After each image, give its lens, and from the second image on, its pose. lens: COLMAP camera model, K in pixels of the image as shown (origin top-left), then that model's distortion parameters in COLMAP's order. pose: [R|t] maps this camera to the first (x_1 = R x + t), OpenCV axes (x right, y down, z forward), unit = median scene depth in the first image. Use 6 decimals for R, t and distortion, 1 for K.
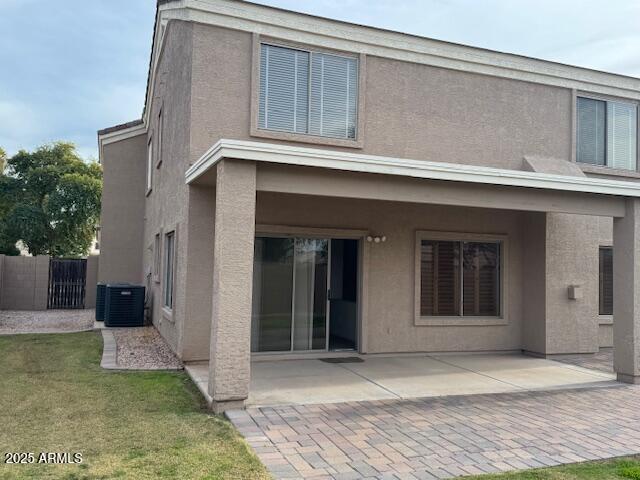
lens RADIAL K [[558.7, 0, 319.1], [0, 558.7, 238.6], [0, 0, 1]] dist [-0.000297, 0.000181]
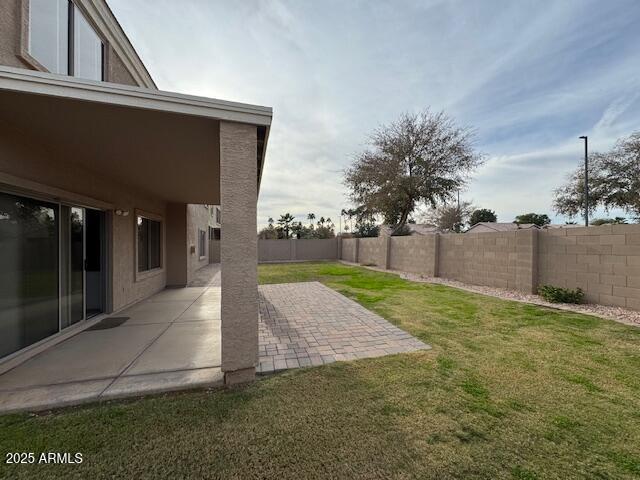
lens RADIAL K [[253.8, 0, 320.5], [0, 253.8, 242.9], [0, 0, 1]] dist [-0.001708, -0.000029]
pose [[0.091874, -0.024735, 0.995463, -0.674506], [-0.042557, 0.998681, 0.028742, 0.051880], [-0.994861, -0.045005, 0.090700, 0.916454]]
